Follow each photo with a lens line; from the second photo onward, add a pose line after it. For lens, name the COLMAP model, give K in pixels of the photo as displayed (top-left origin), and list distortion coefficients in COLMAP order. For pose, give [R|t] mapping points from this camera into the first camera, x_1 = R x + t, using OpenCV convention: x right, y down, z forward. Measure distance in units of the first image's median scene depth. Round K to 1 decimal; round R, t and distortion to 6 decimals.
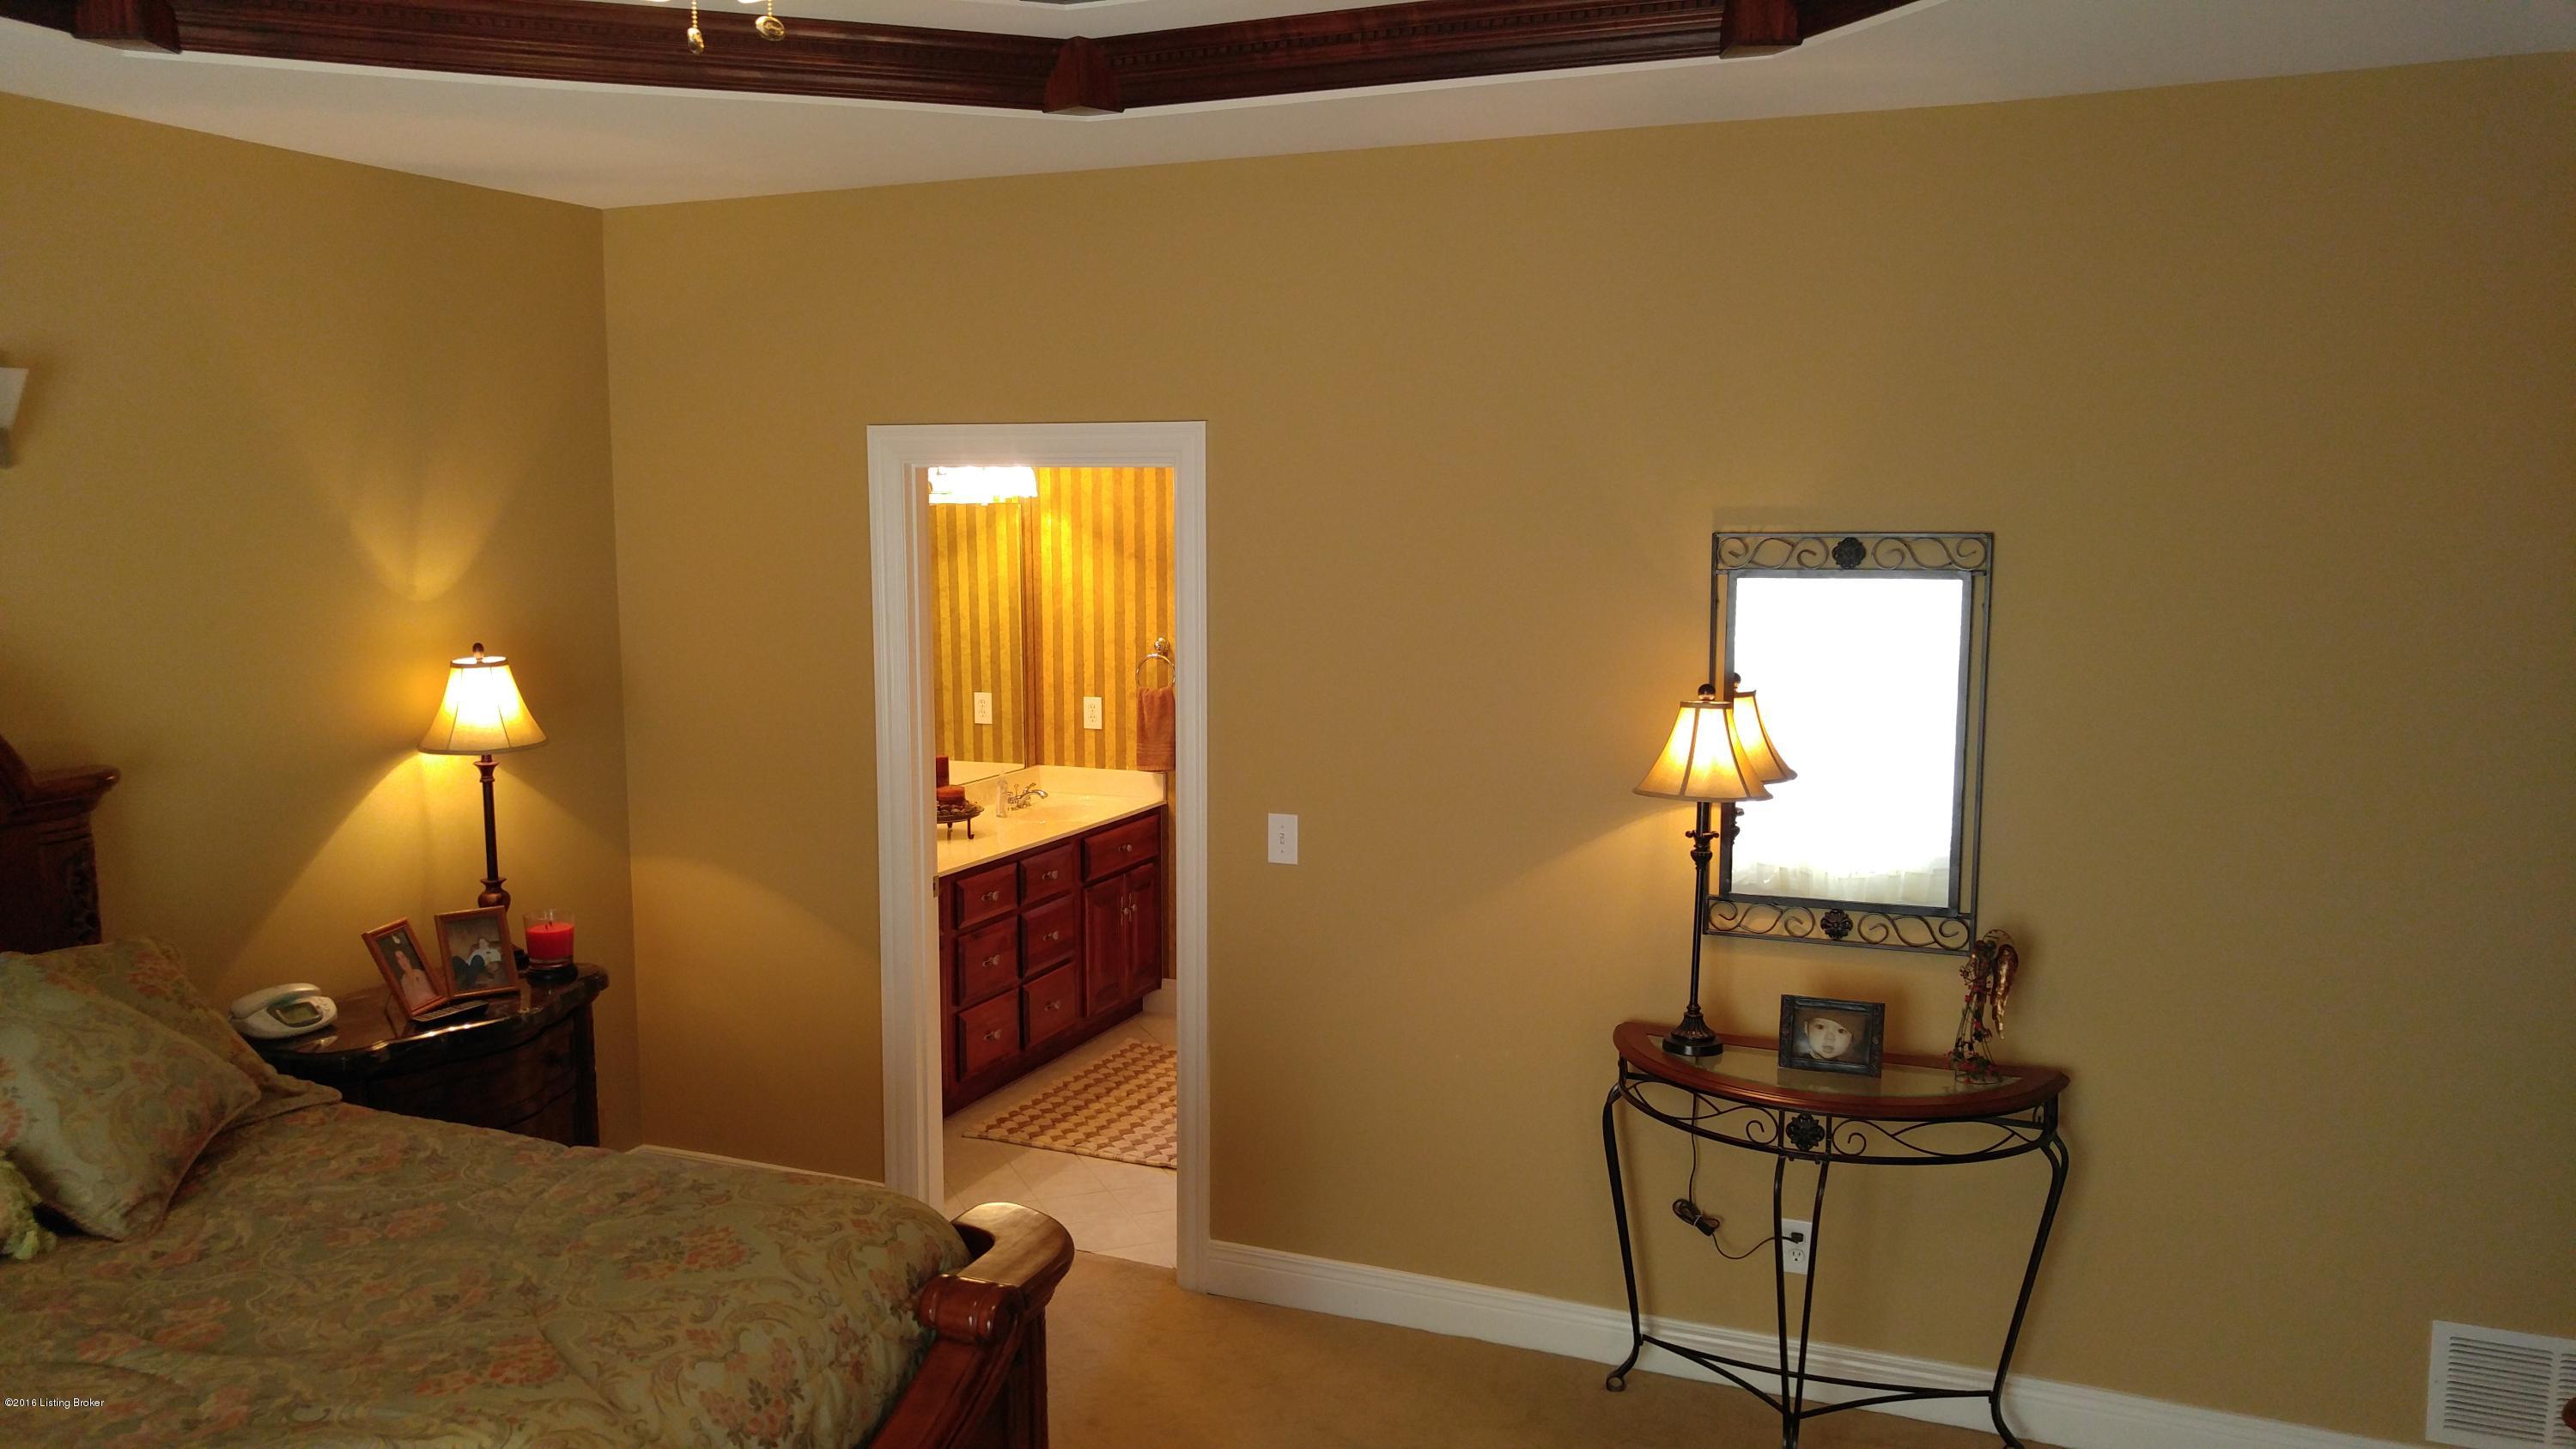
lens RADIAL K [[1902.6, 0, 1210.9], [0, 1902.6, 751.9], [0, 0, 1]] dist [0.023216, 0.004954]
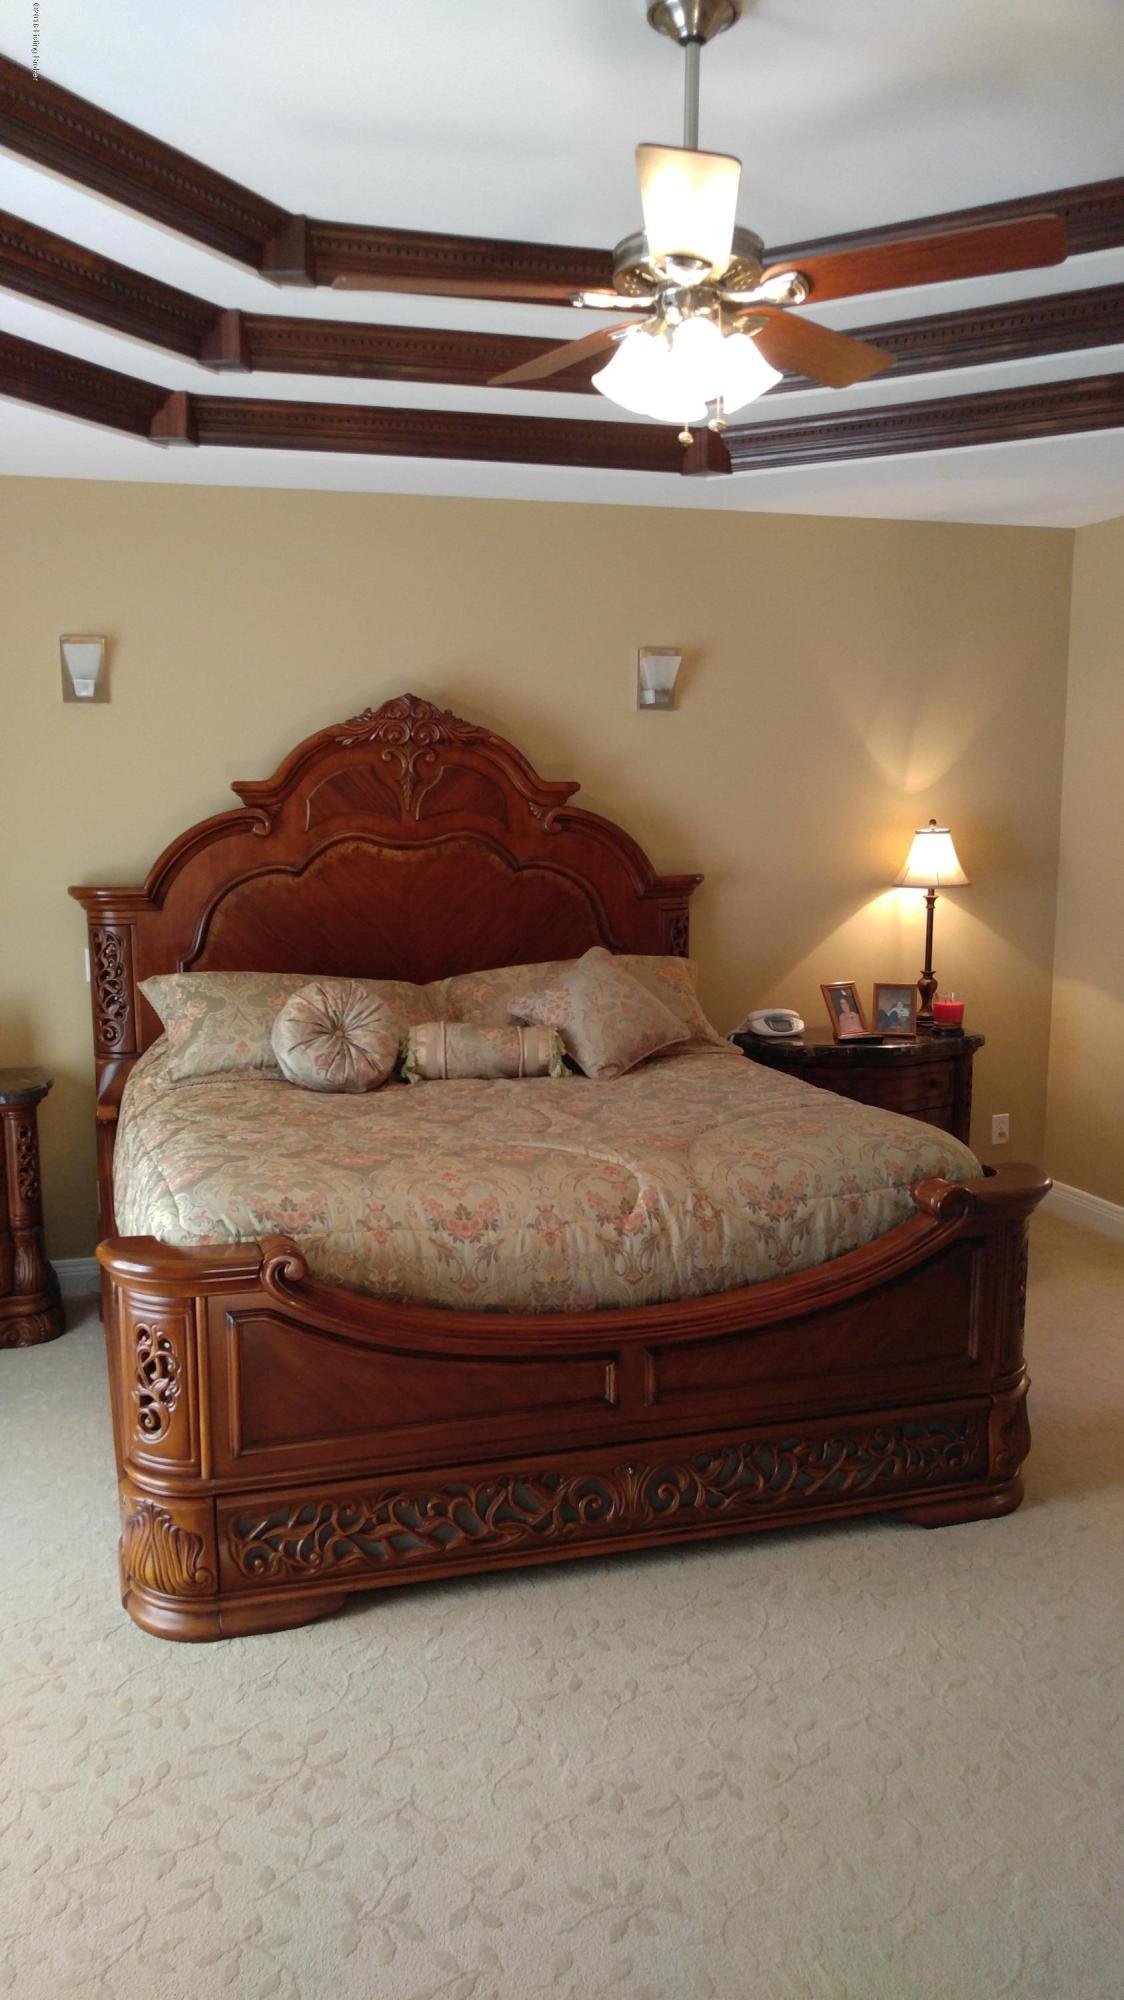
lens RADIAL K [[1508.5, 0, 546.9], [0, 1508.5, 1022.9], [0, 0, 1]] dist [0.006065, -0.001889]
pose [[0.659420, 0.113635, -0.743137, 0.407409], [-0.094116, 0.993211, 0.068361, 0.063988], [0.745860, 0.024862, 0.665638, -0.065668]]
